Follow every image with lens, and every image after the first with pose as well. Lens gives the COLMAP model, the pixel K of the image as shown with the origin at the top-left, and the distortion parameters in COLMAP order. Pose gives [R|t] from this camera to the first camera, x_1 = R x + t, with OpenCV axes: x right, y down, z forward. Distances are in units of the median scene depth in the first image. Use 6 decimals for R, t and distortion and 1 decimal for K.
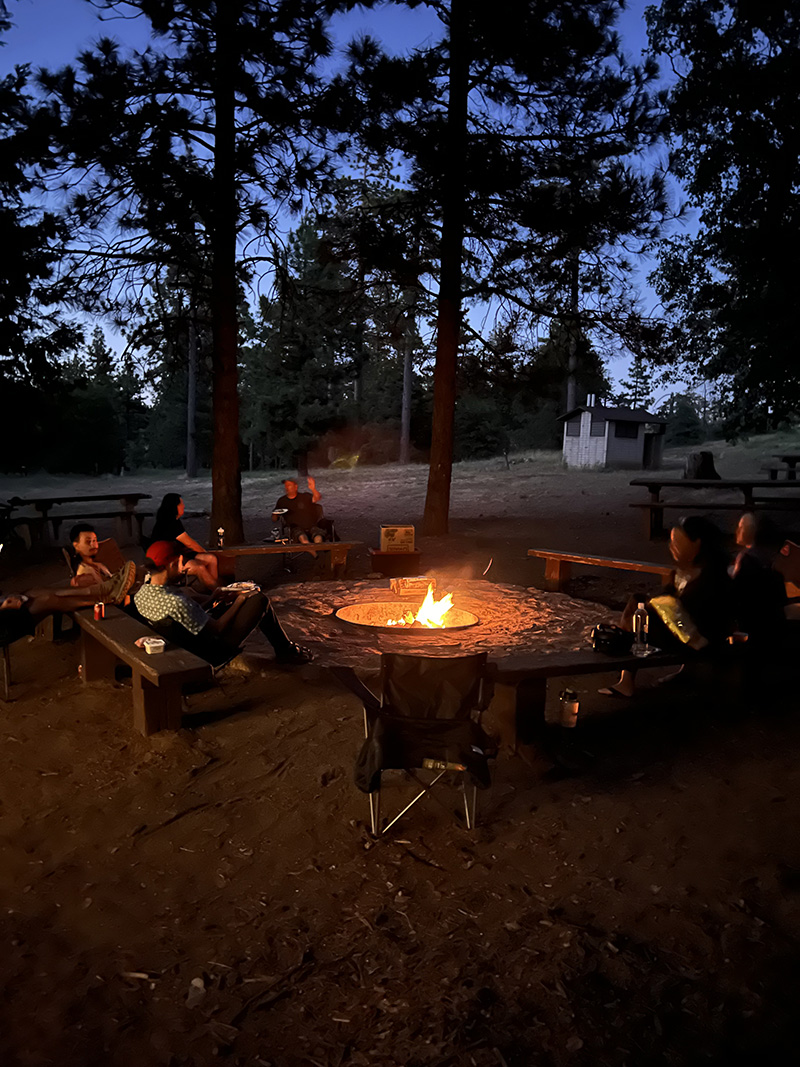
lens RADIAL K [[795.1, 0, 400.0], [0, 795.1, 533.5], [0, 0, 1]] dist [0.003789, 0.001013]
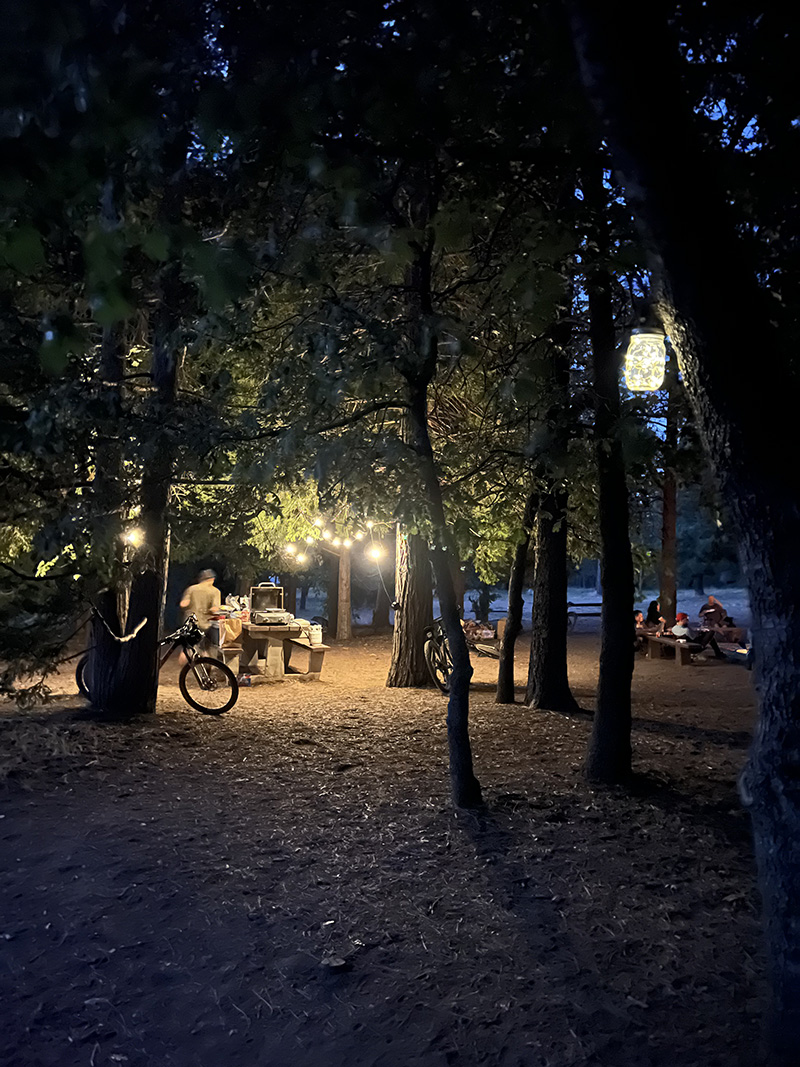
lens RADIAL K [[795.1, 0, 400.0], [0, 795.1, 533.5], [0, 0, 1]] dist [0.003789, 0.001013]
pose [[0.892548, -0.016616, -0.450647, 0.020472], [-0.050071, 0.989490, -0.135653, 0.024734], [0.448165, 0.143641, 0.882335, -0.323096]]
